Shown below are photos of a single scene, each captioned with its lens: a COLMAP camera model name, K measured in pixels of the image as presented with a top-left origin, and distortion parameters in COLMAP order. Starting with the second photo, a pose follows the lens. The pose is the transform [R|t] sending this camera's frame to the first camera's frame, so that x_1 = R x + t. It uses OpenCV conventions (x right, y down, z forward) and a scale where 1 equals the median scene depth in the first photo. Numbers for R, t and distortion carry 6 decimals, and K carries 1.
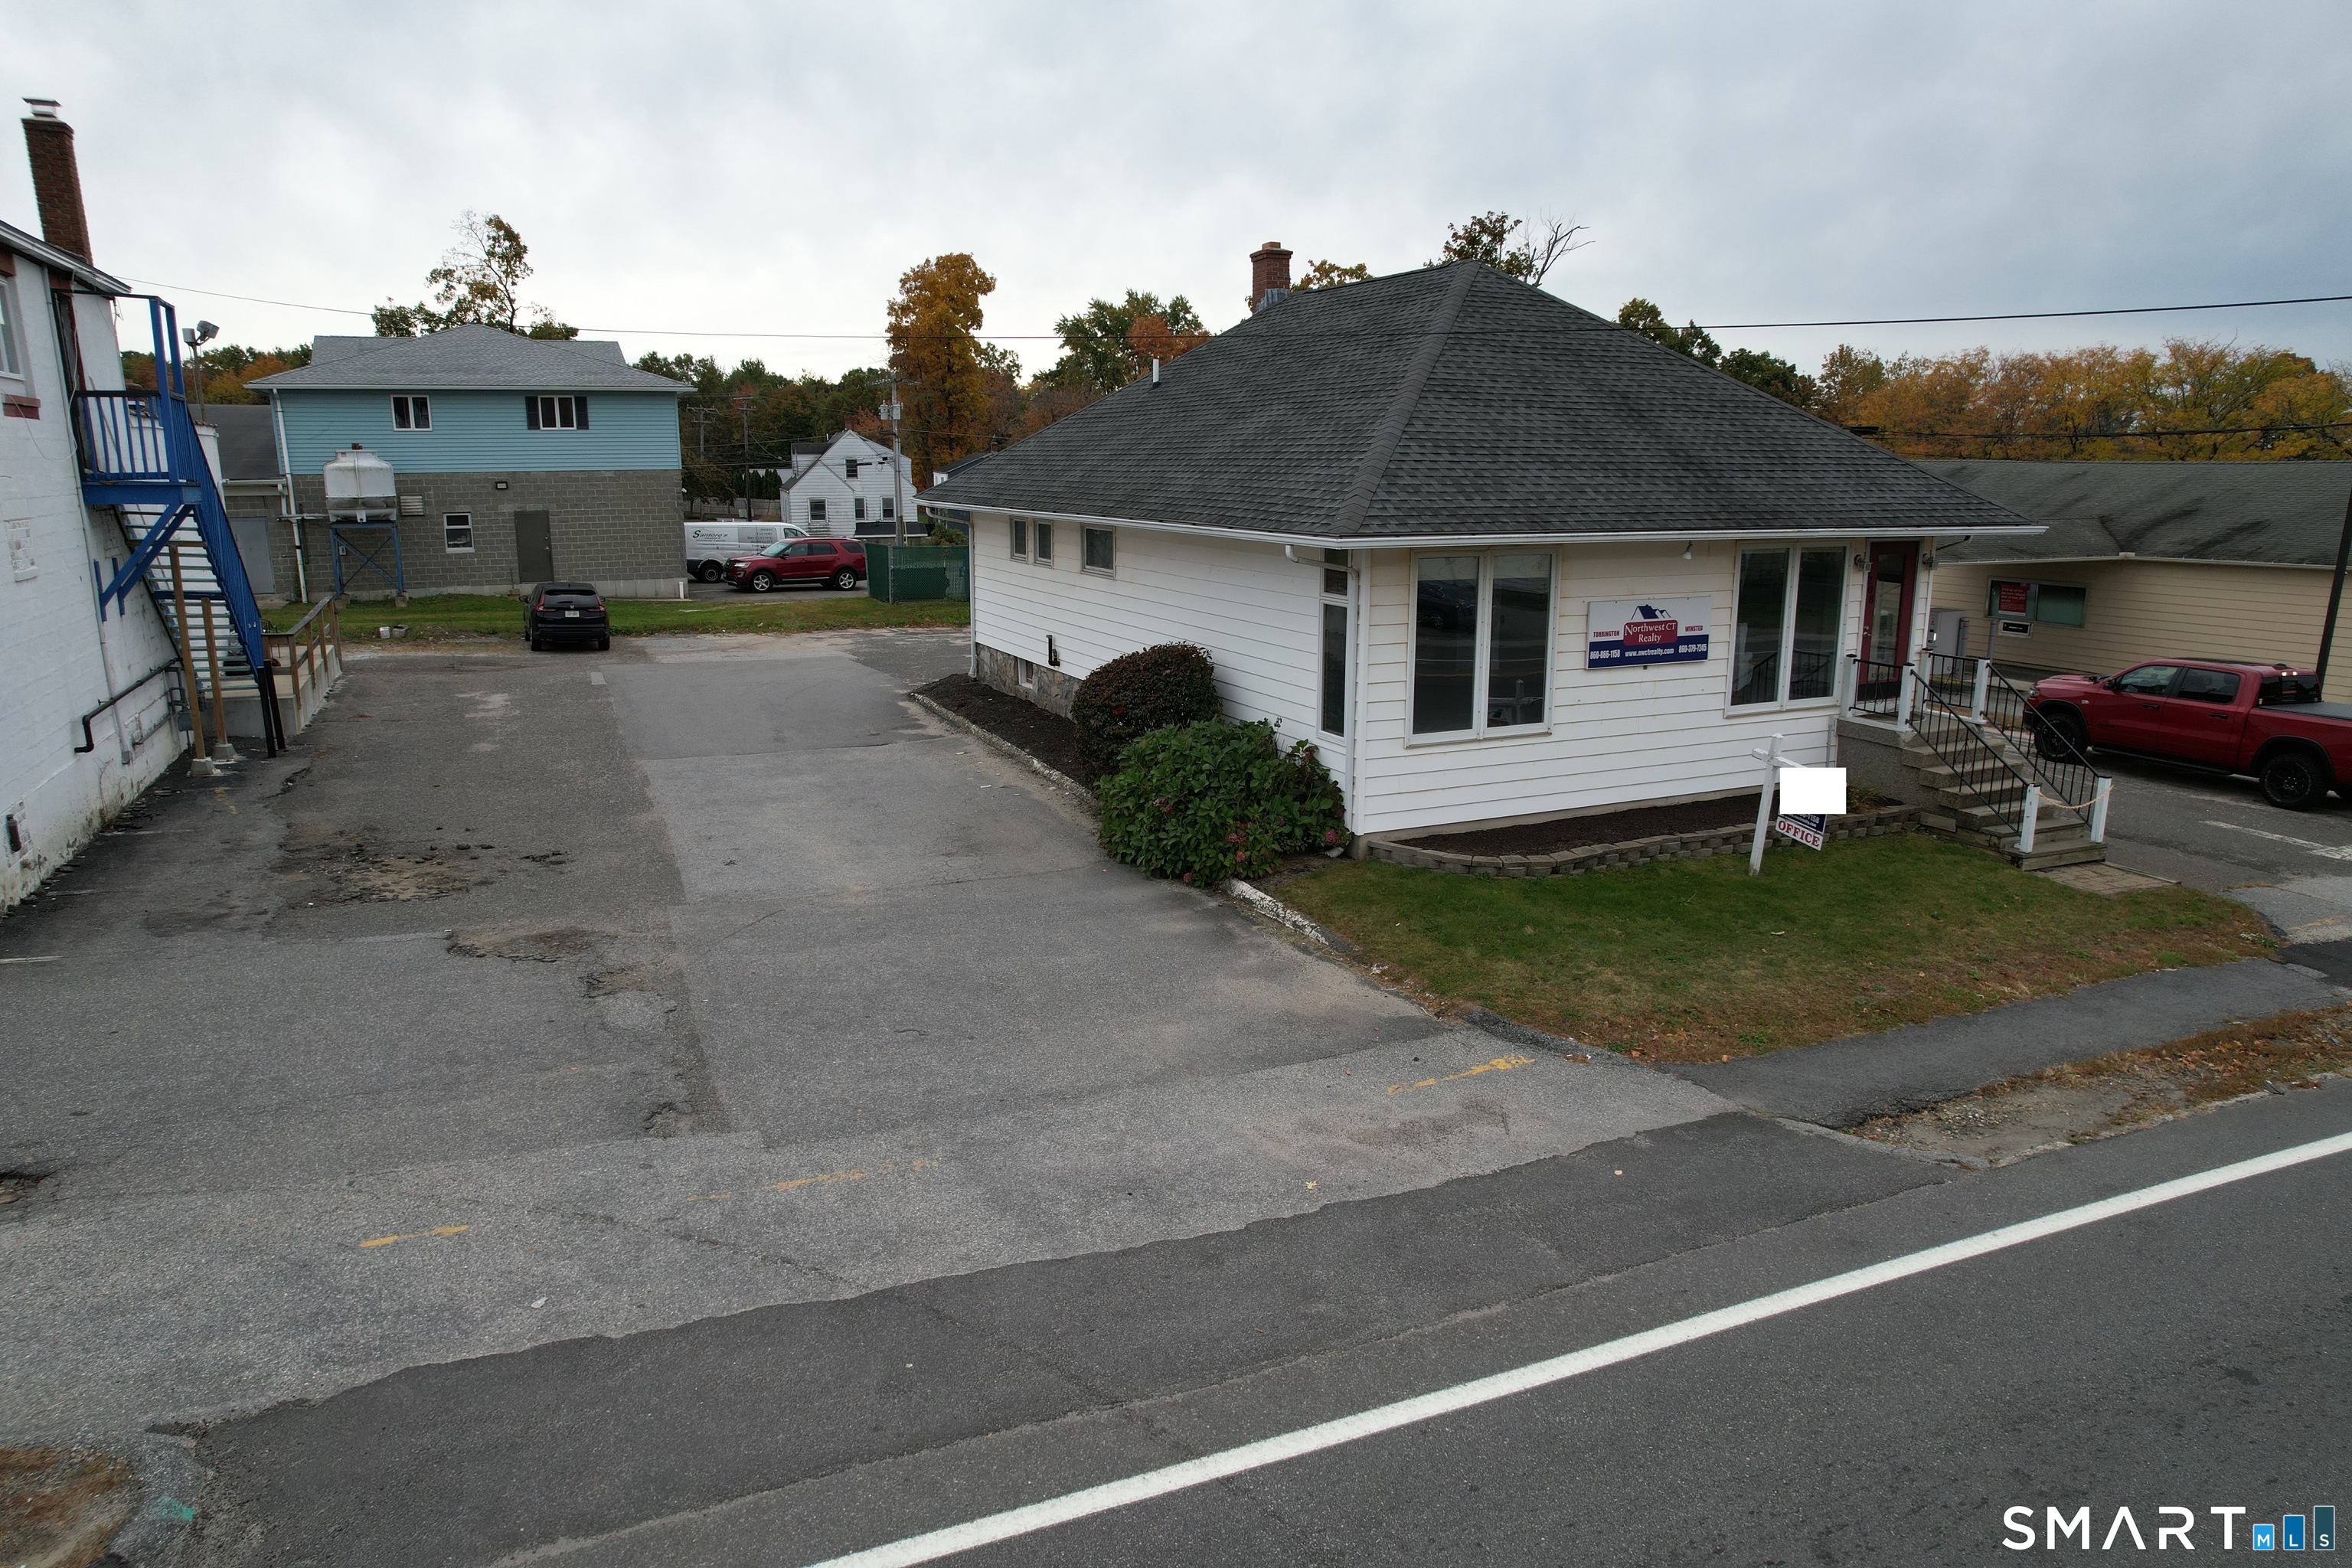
lens RADIAL K [[1505.4, 0, 1172.1], [0, 1505.4, 787.0], [0, 0, 1]] dist [-0.091308, 0.085732]
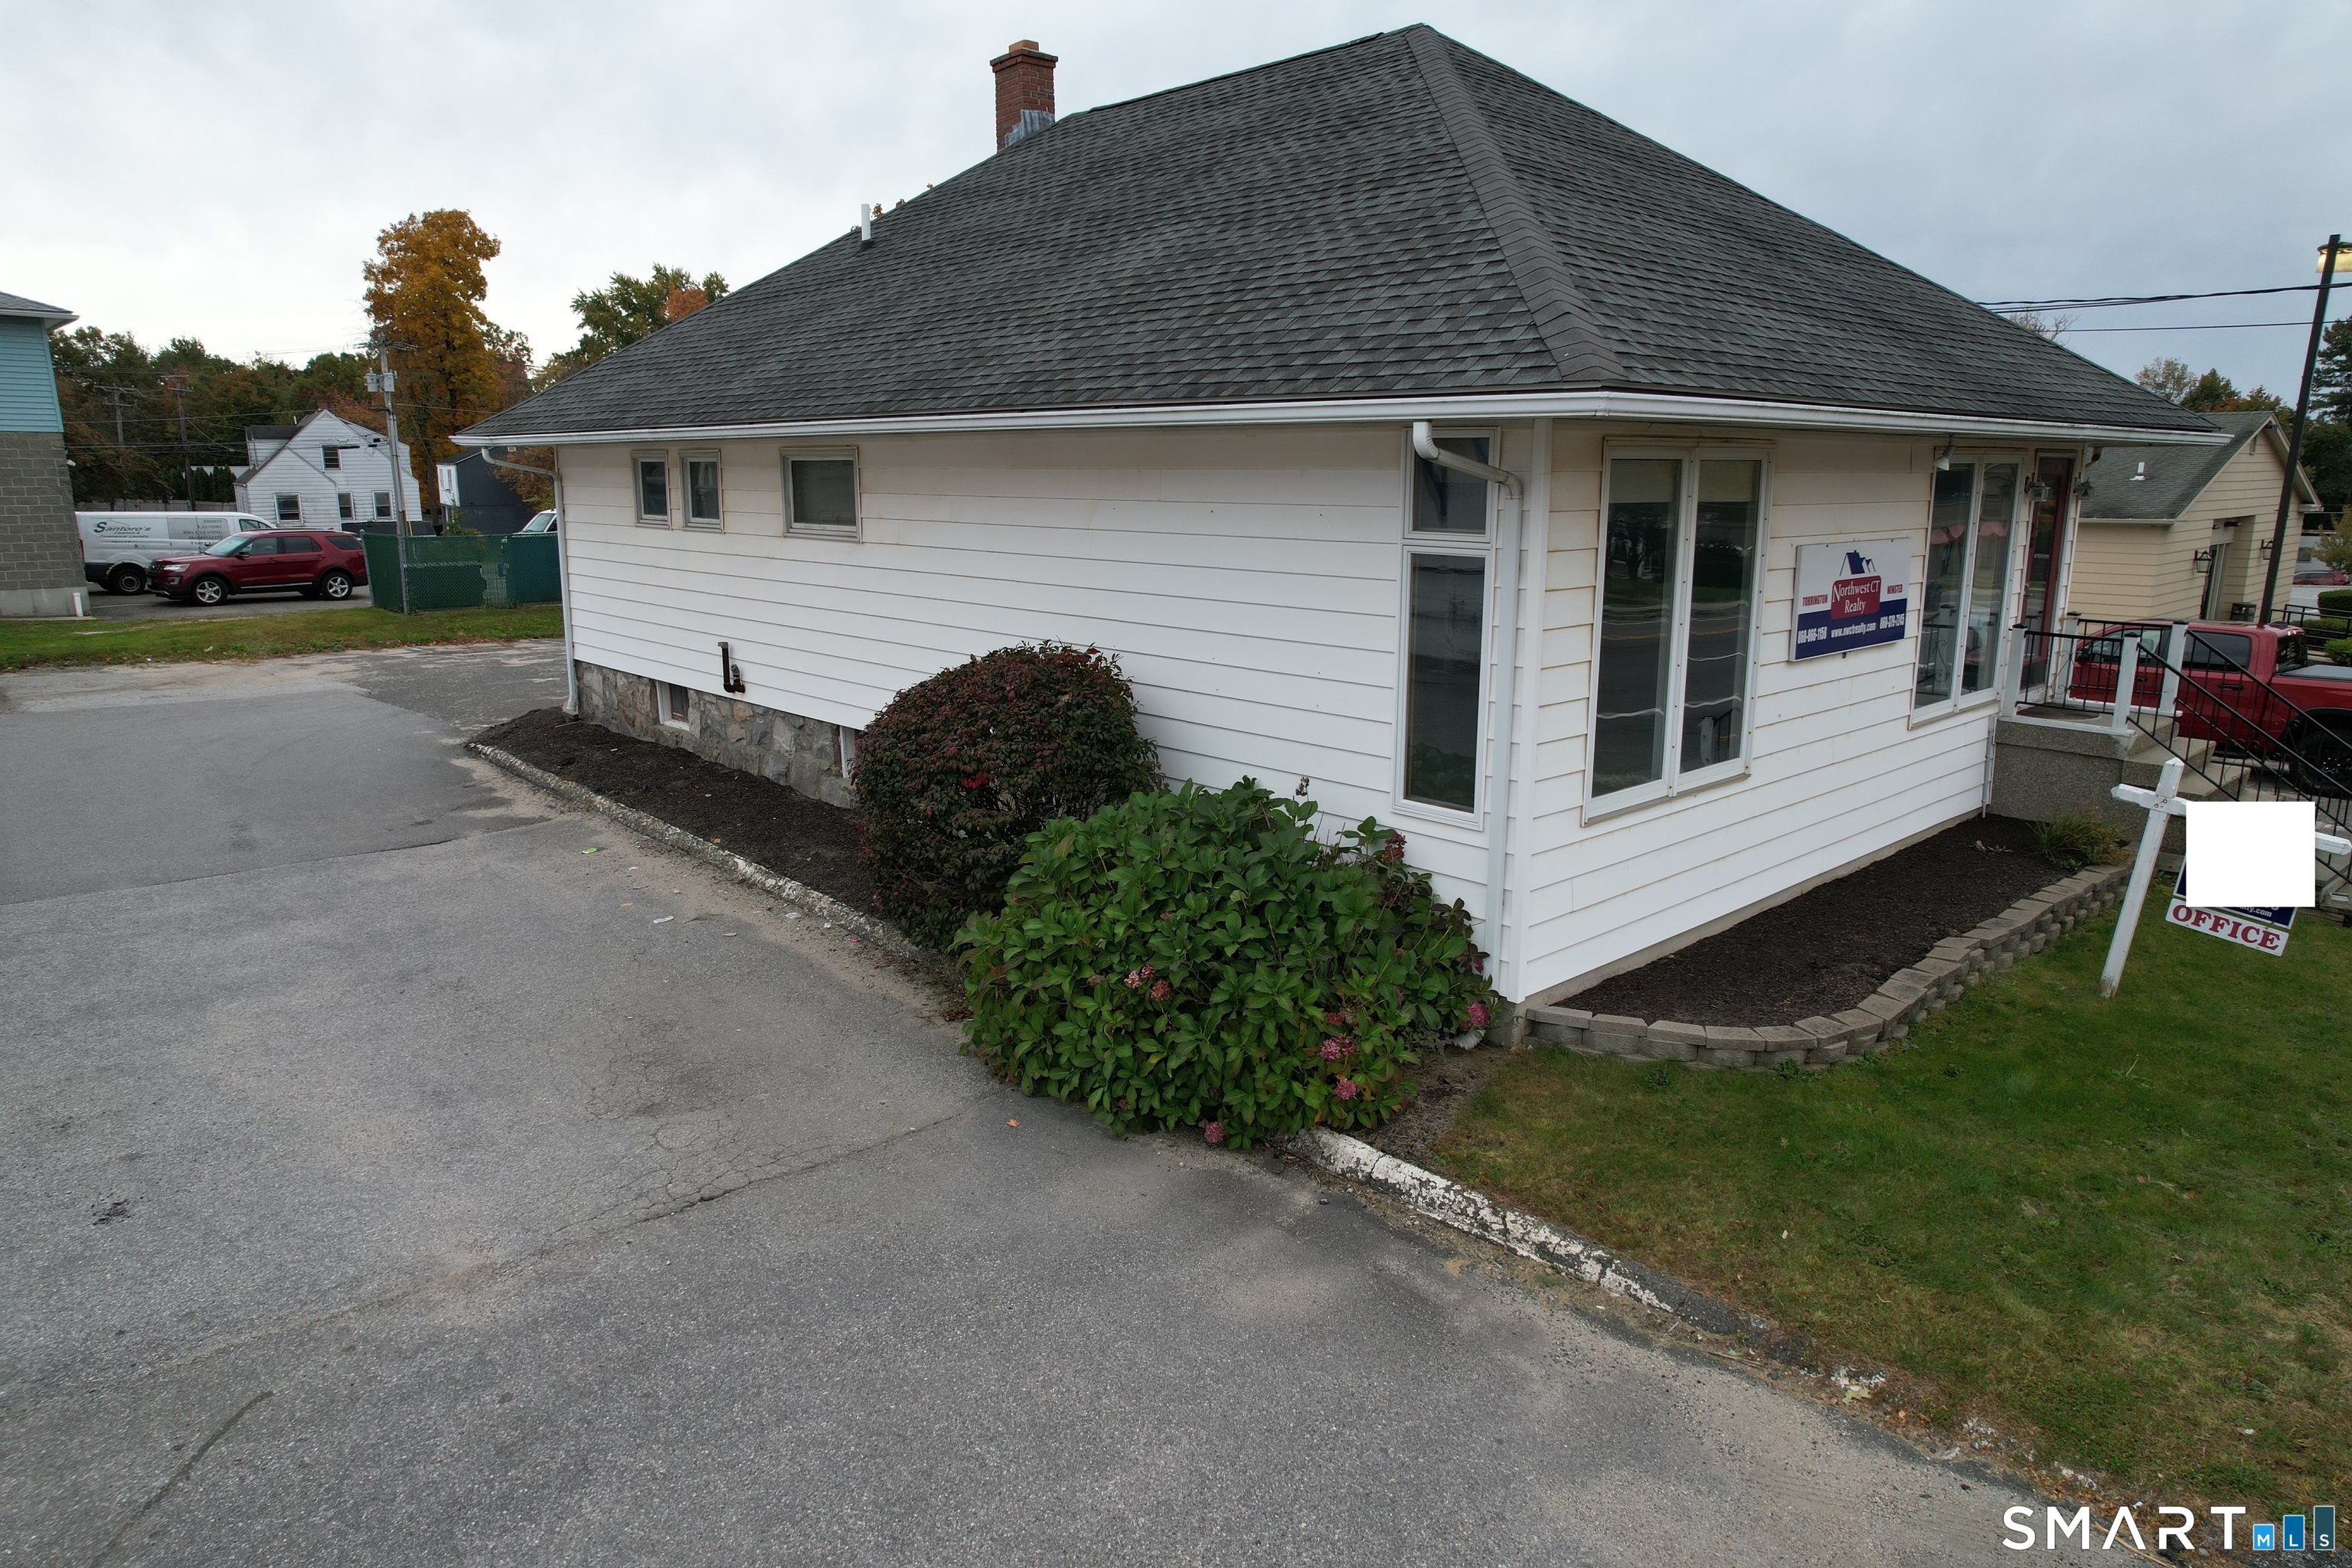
lens RADIAL K [[1505.4, 0, 1172.1], [0, 1505.4, 787.0], [0, 0, 1]] dist [-0.091308, 0.085732]
pose [[0.953760, -0.064304, 0.293610, -0.114032], [0.064762, 0.997867, 0.008174, -0.045518], [-0.293509, 0.011218, 0.955890, 0.467654]]
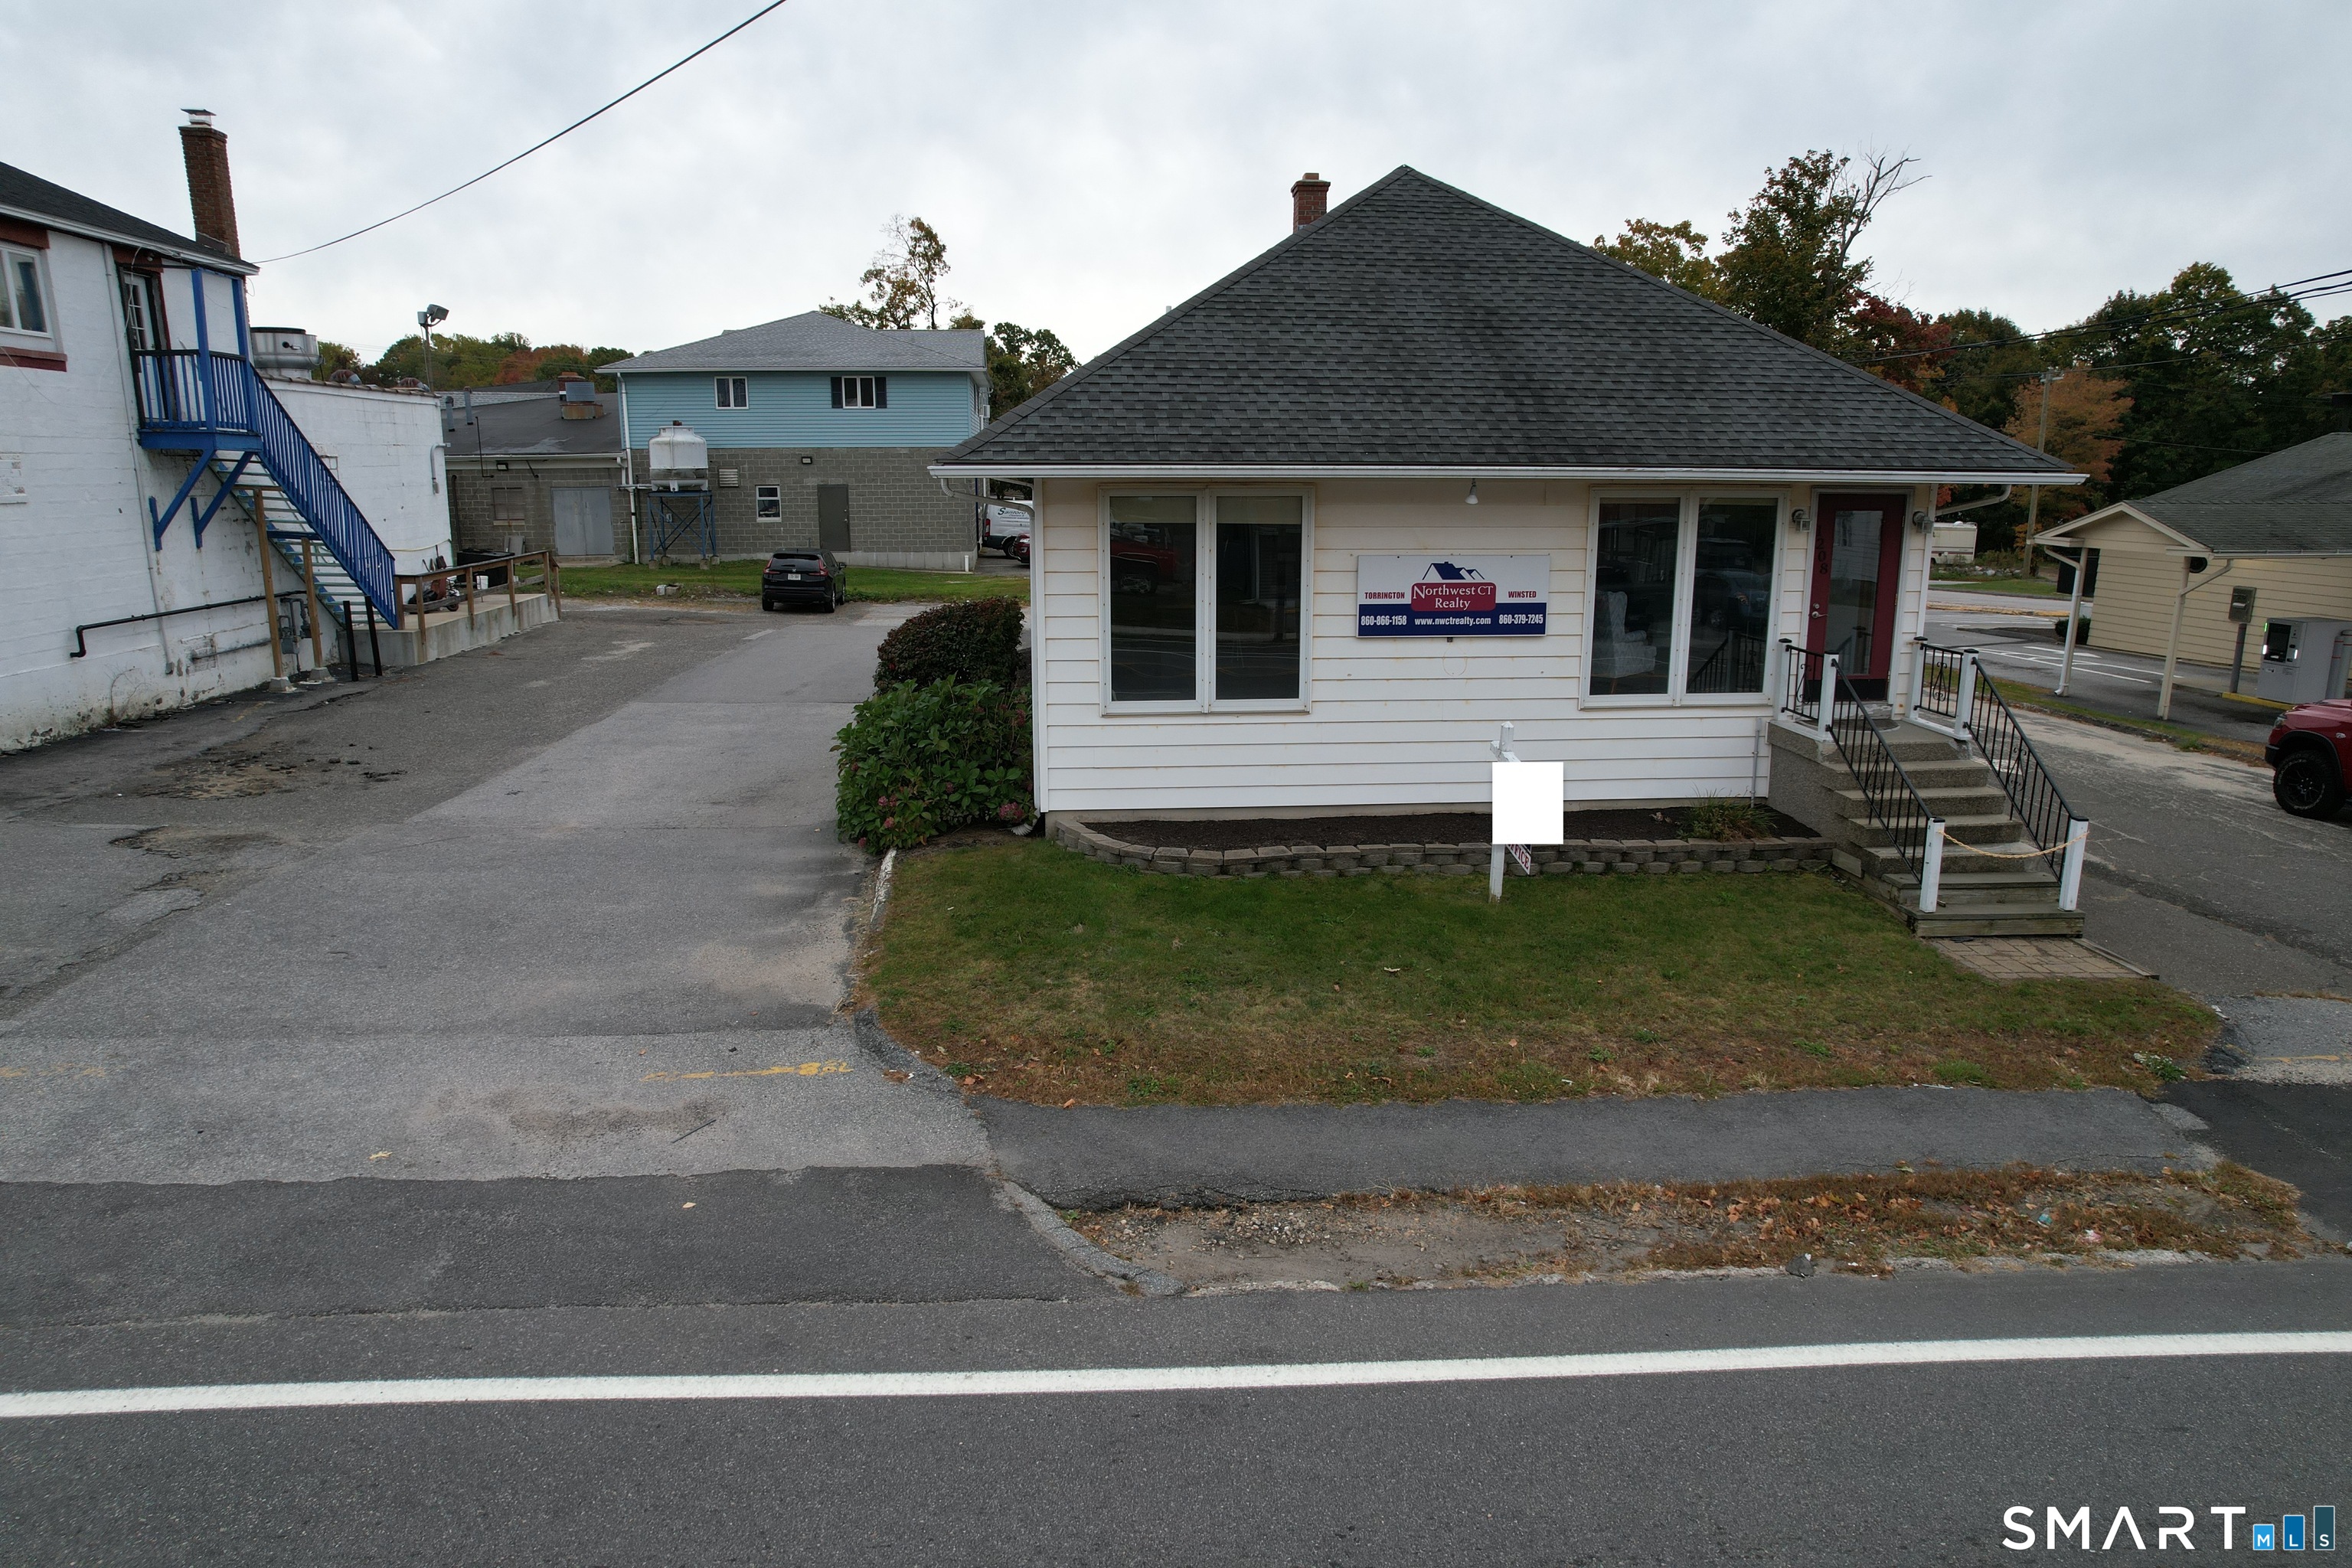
lens RADIAL K [[1501.3, 0, 1174.7], [0, 1501.3, 790.2], [0, 0, 1]] dist [-0.074858, 0.066594]
pose [[0.941849, 0.073708, -0.327852, 0.415521], [-0.073252, 0.997219, 0.013758, 0.001399], [0.327955, 0.011058, 0.944629, 0.166588]]
